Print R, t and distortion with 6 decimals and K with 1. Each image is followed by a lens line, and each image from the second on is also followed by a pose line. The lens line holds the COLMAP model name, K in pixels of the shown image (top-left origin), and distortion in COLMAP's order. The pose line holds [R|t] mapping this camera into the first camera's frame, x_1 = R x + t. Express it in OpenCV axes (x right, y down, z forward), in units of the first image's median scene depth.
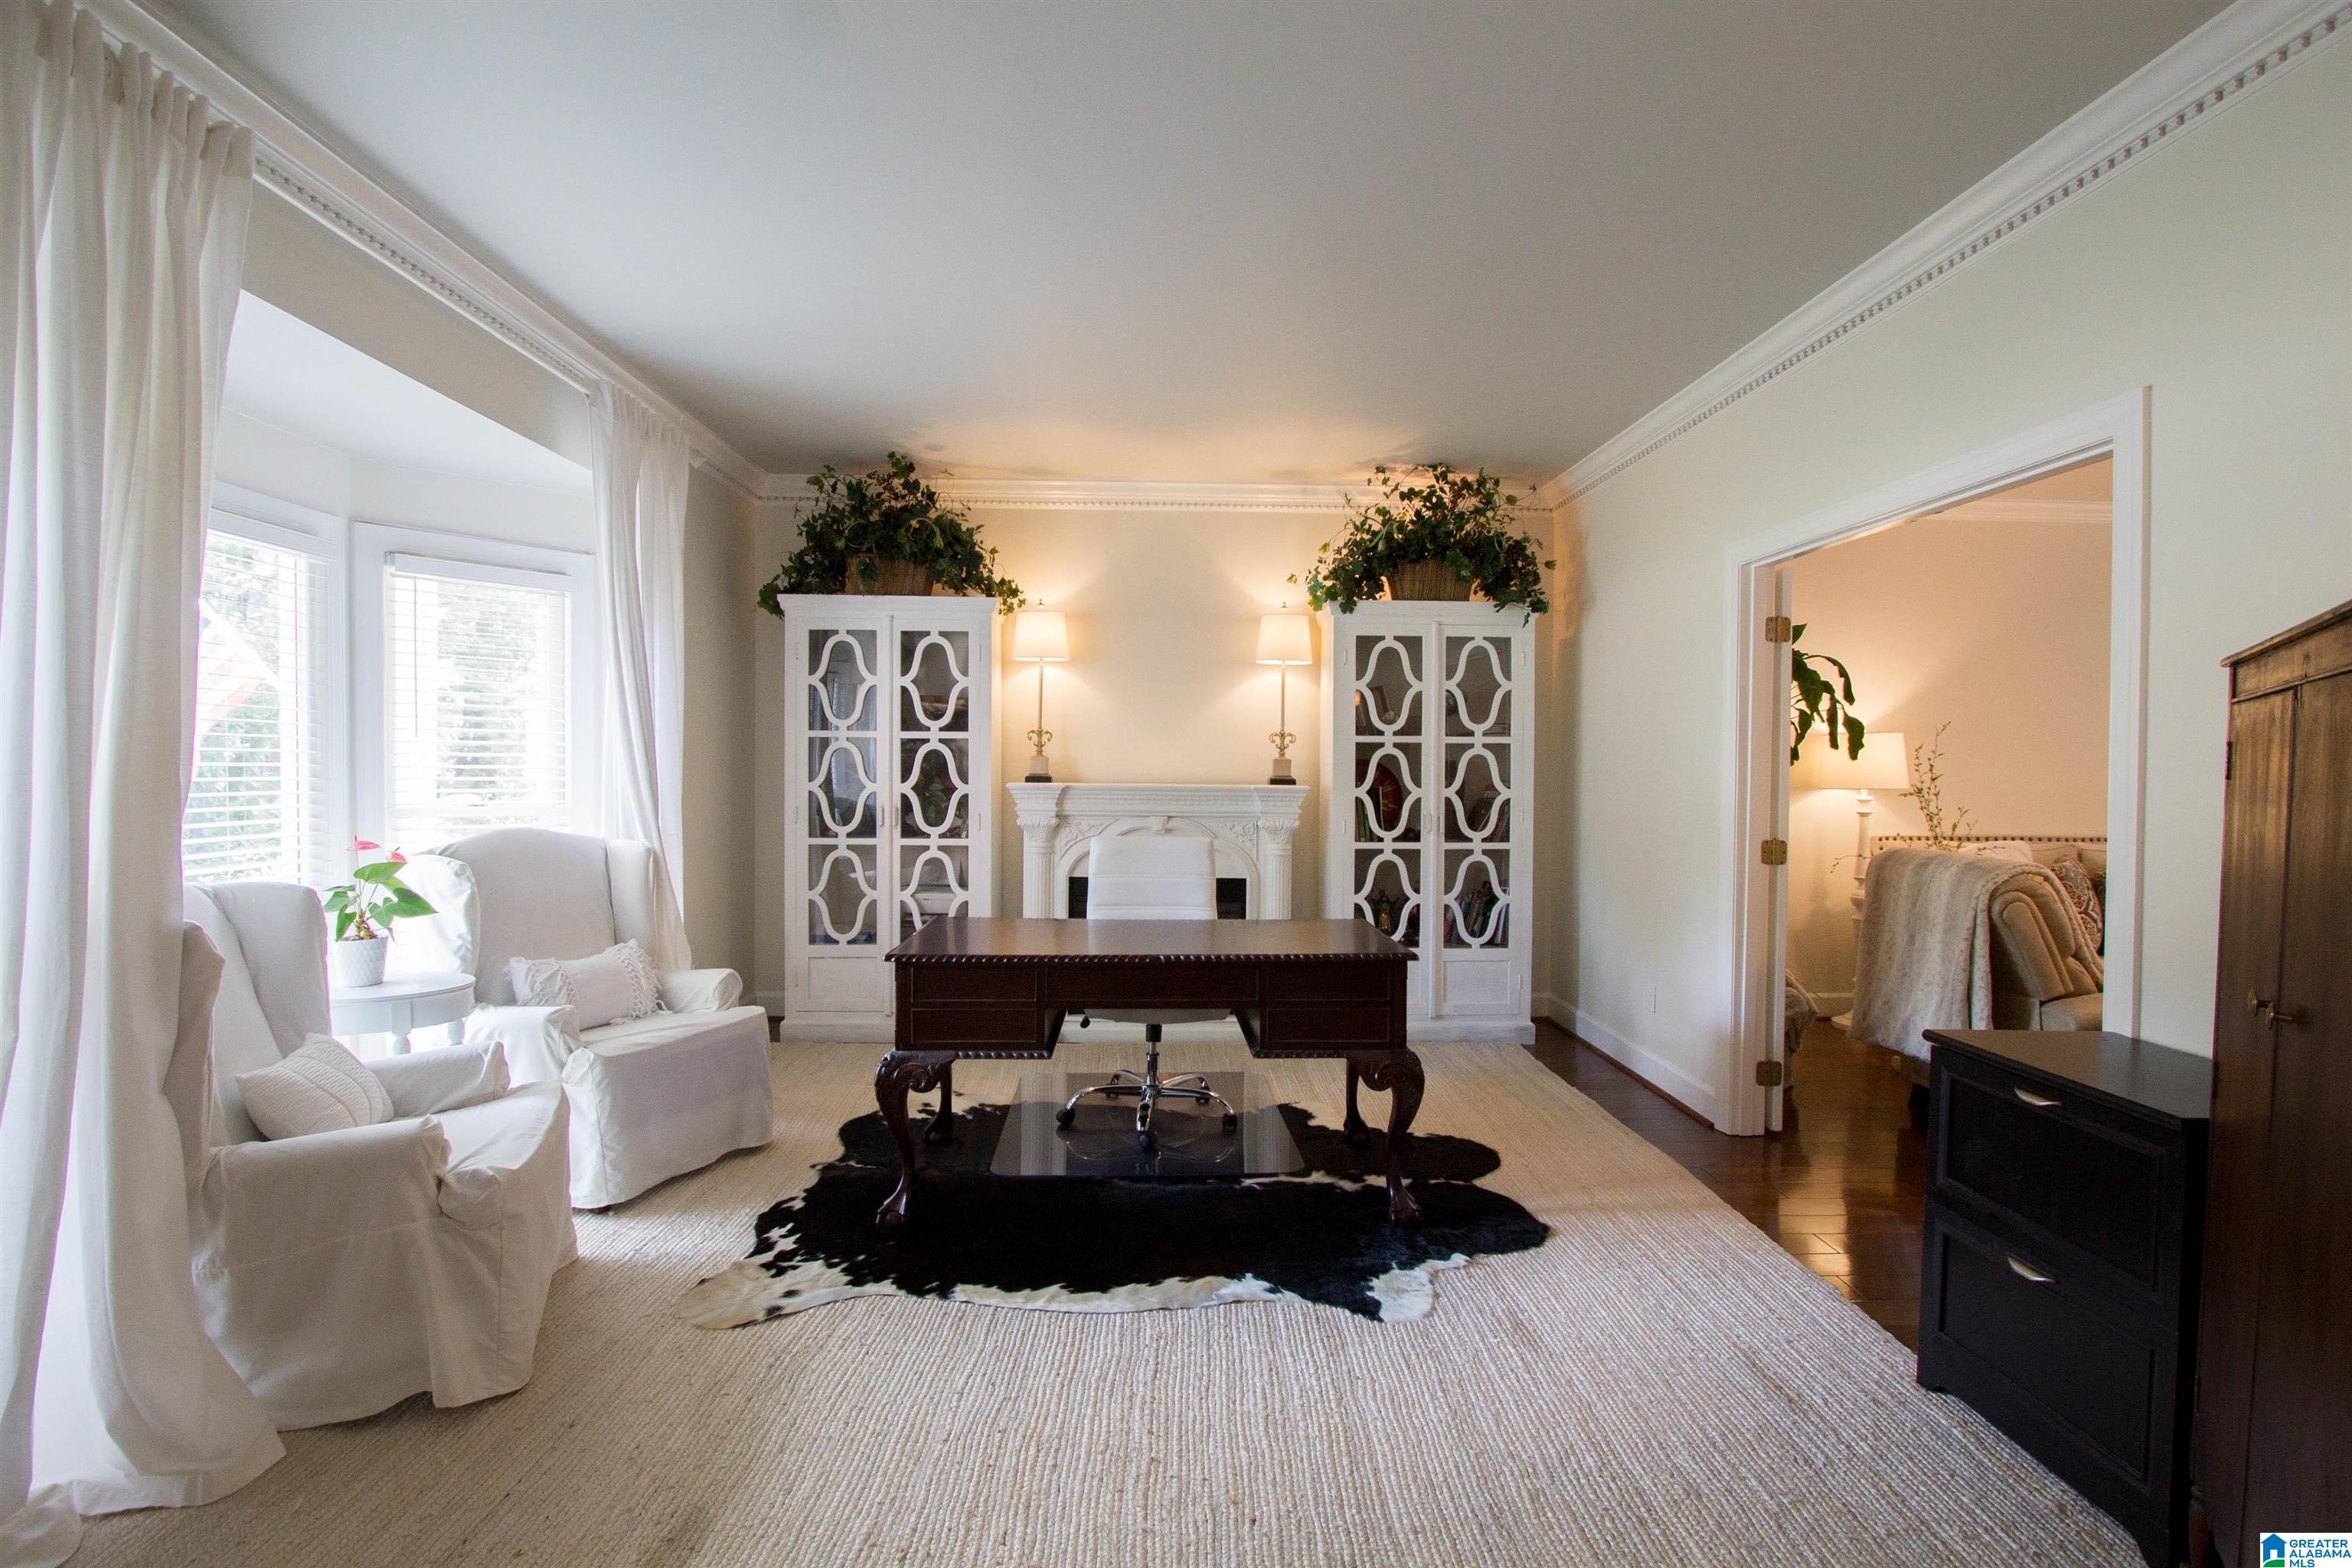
lens RADIAL K [[1100.1, 0, 1179.2], [0, 1100.1, 781.1], [0, 0, 1]] dist [-0.019379, 0.001942]
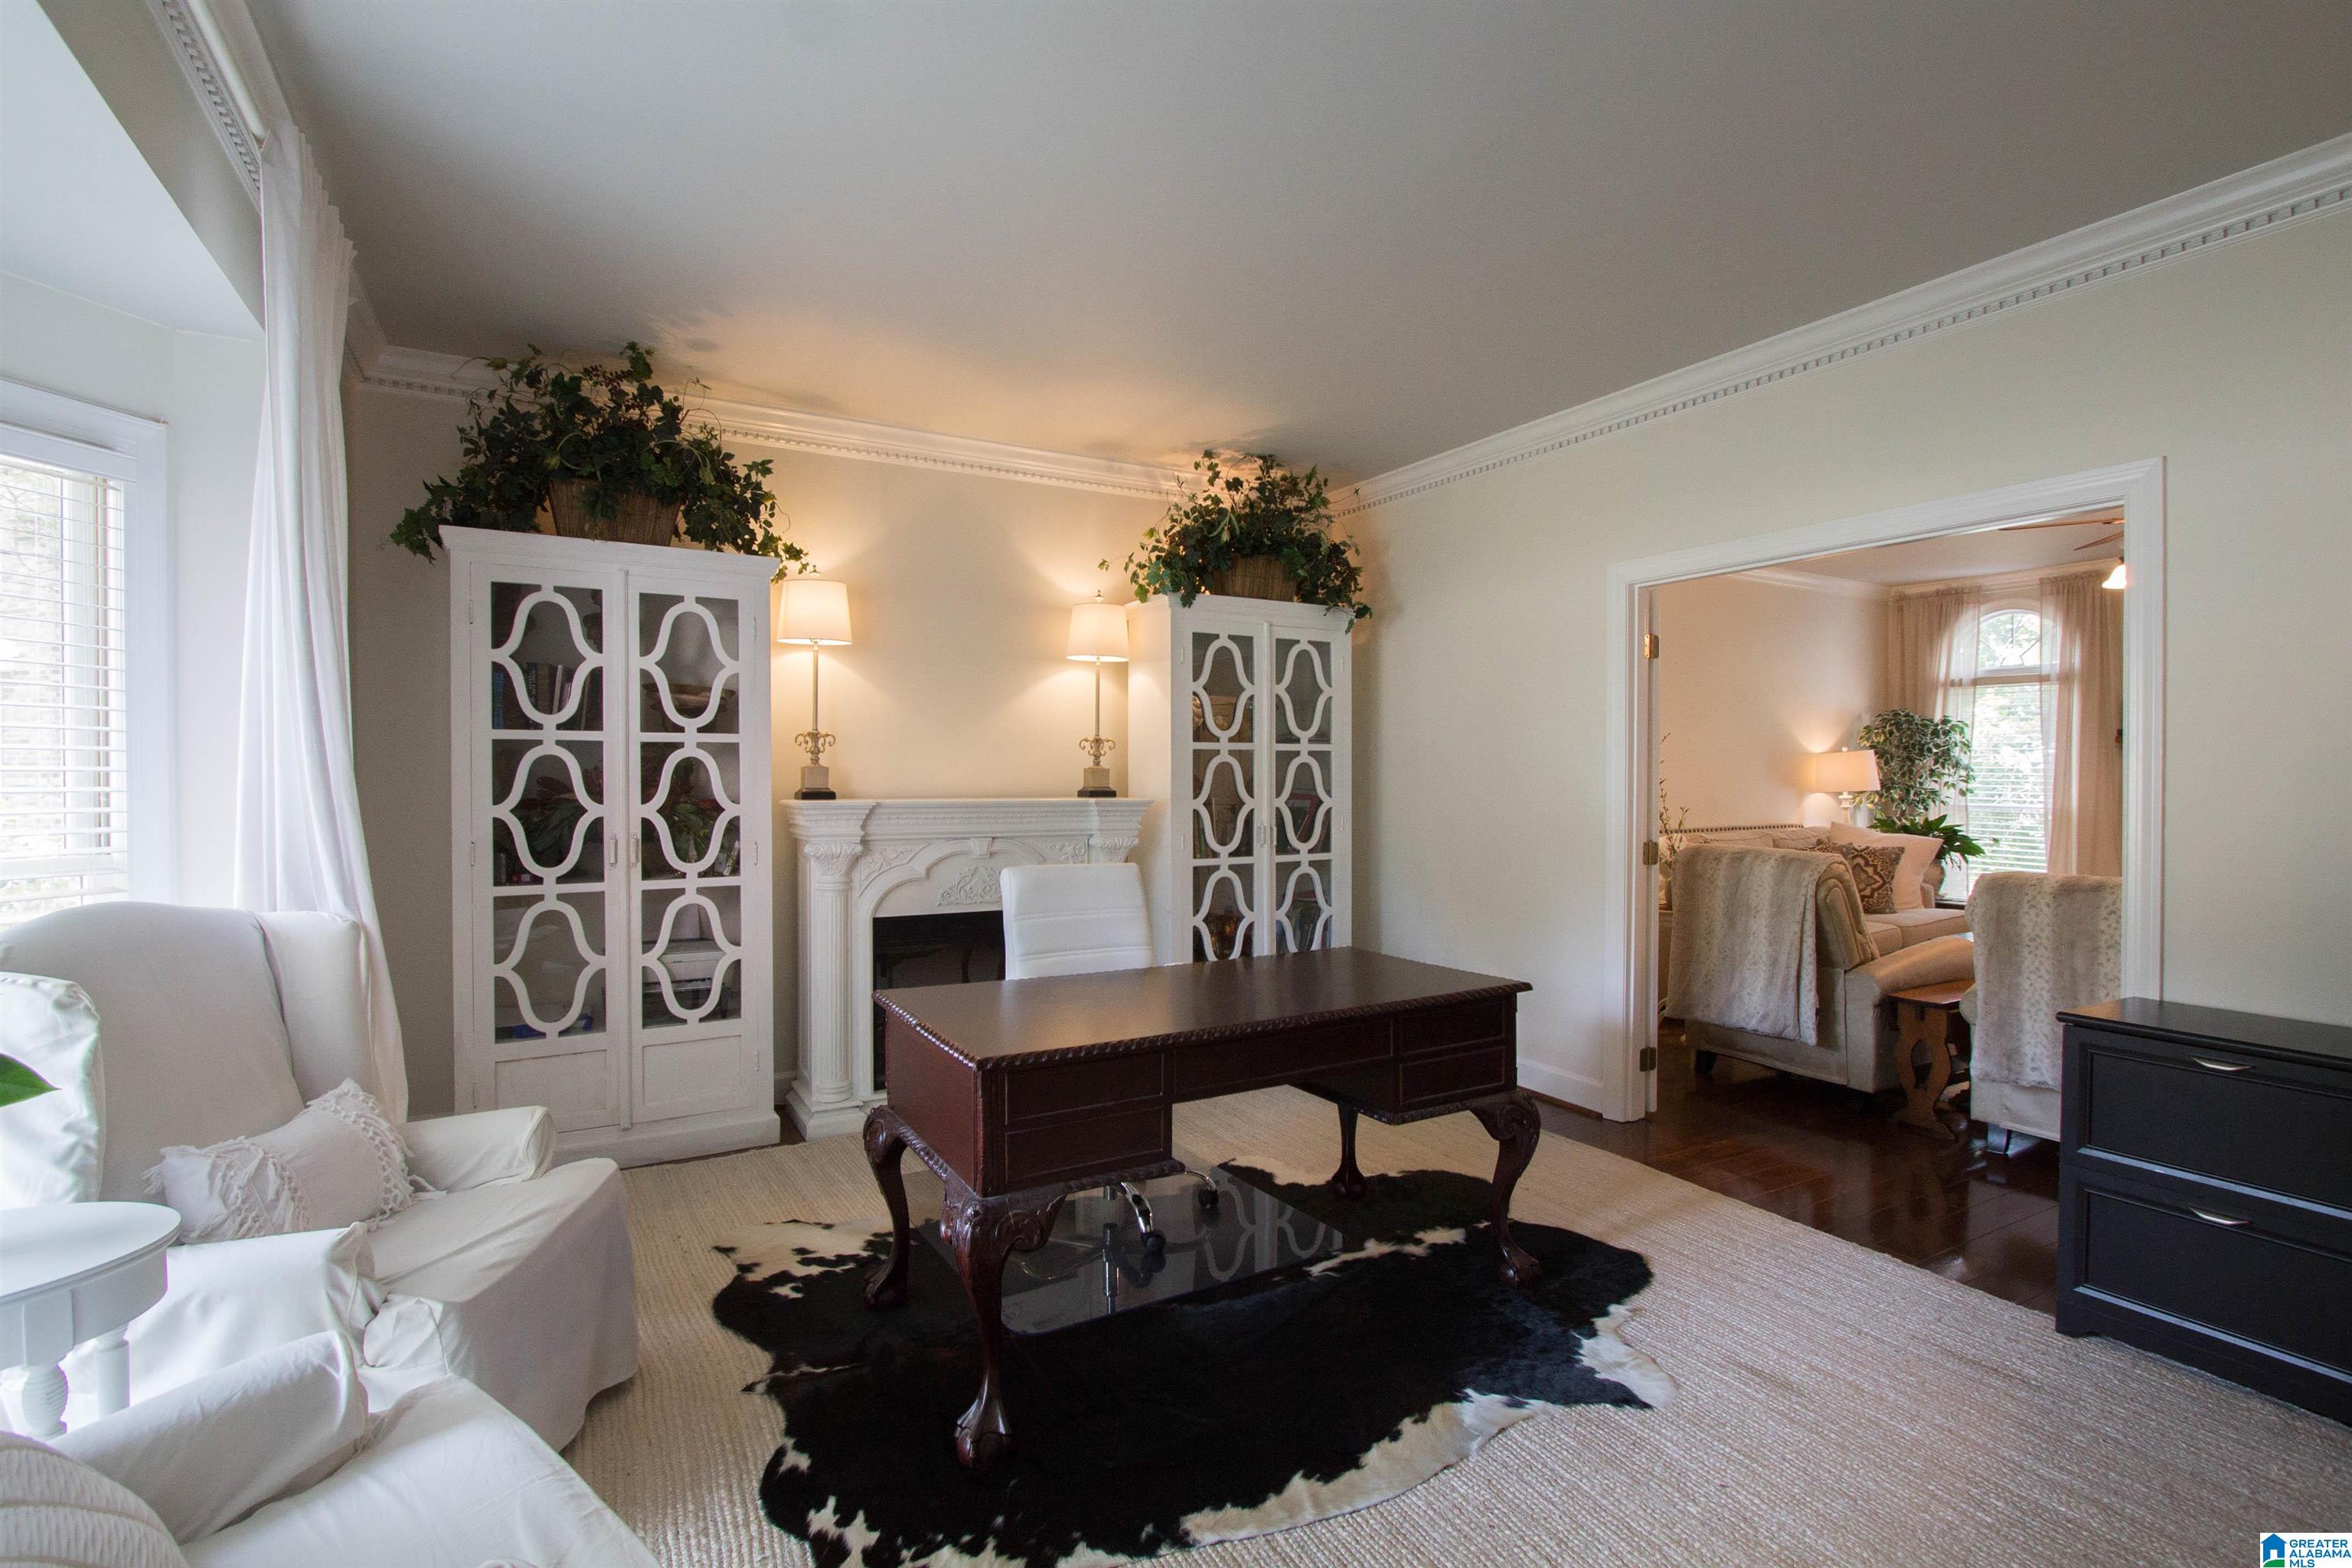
lens RADIAL K [[1100.1, 0, 1174.7], [0, 1100.1, 782.1], [0, 0, 1]] dist [-0.019379, 0.001942]
pose [[0.882473, -0.010601, 0.470243, -0.282757], [0.012501, 0.999921, -0.000920, -0.007326], [-0.470196, 0.006690, 0.882537, 0.202131]]
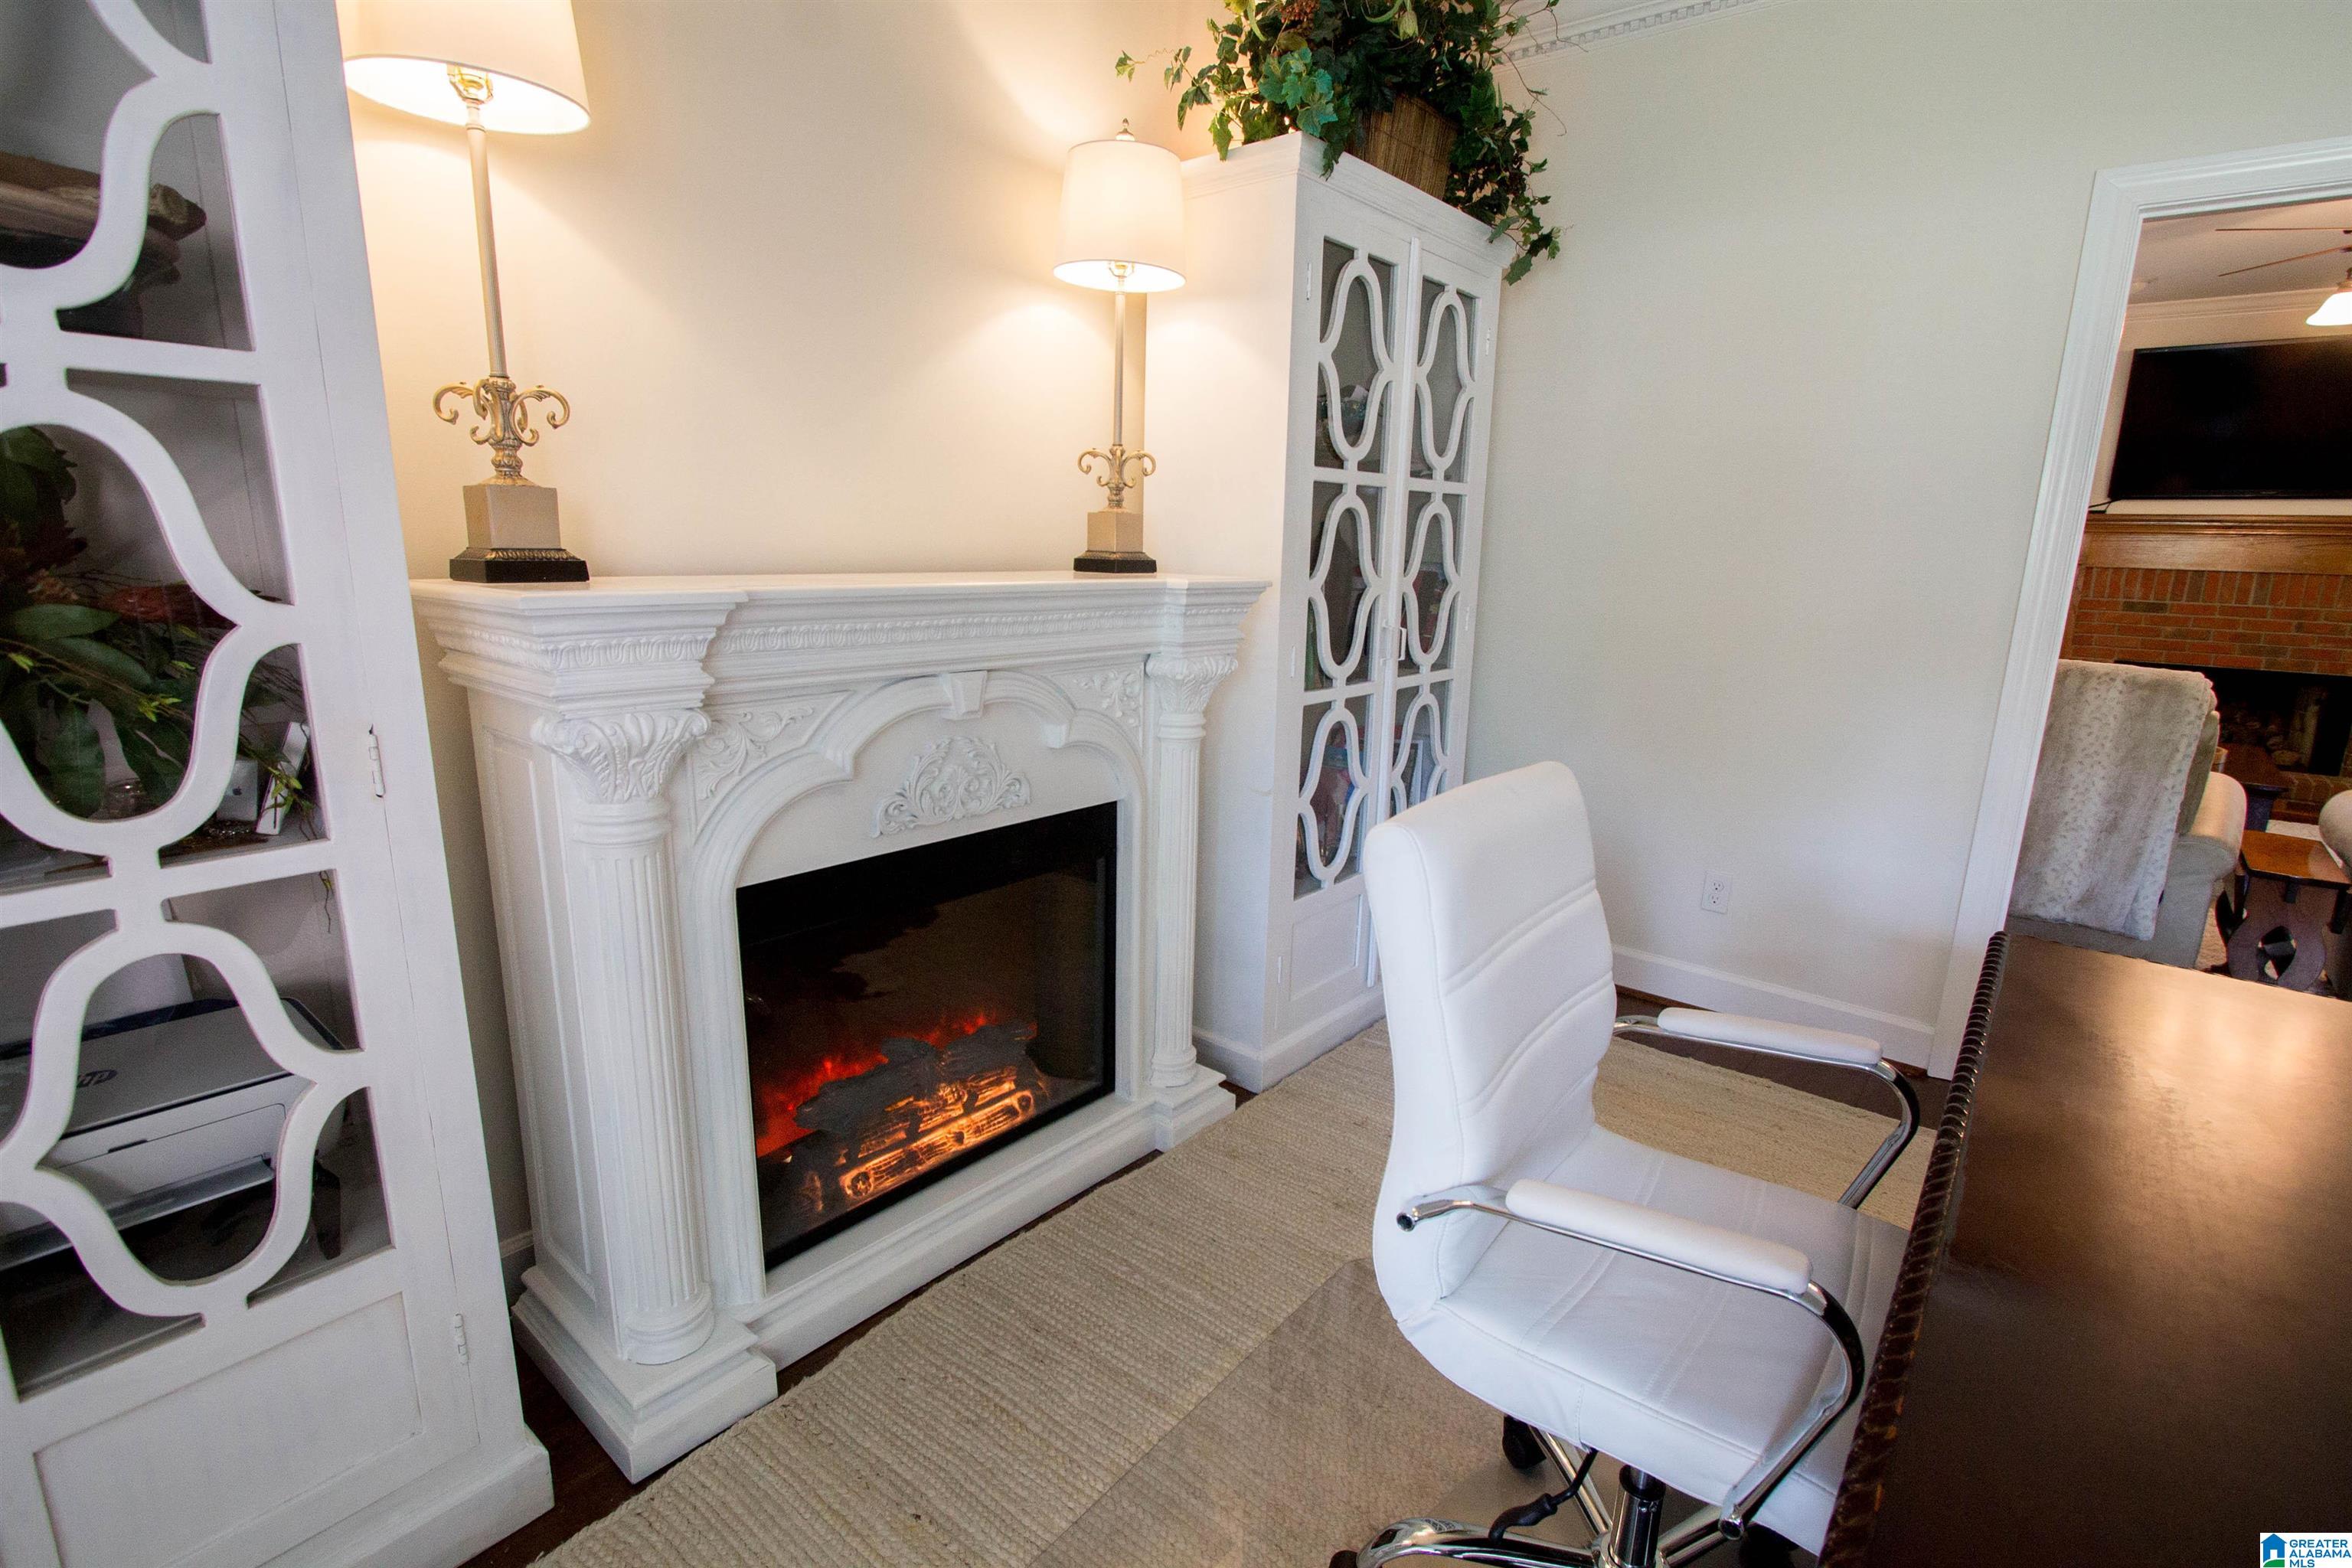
lens RADIAL K [[1100.1, 0, 1182.2], [0, 1100.1, 783.0], [0, 0, 1]] dist [-0.019379, 0.001942]
pose [[0.657609, -0.157361, 0.736742, -0.241423], [-0.007935, 0.976441, 0.215641, -0.010016], [-0.753318, -0.147653, 0.640867, 0.724150]]
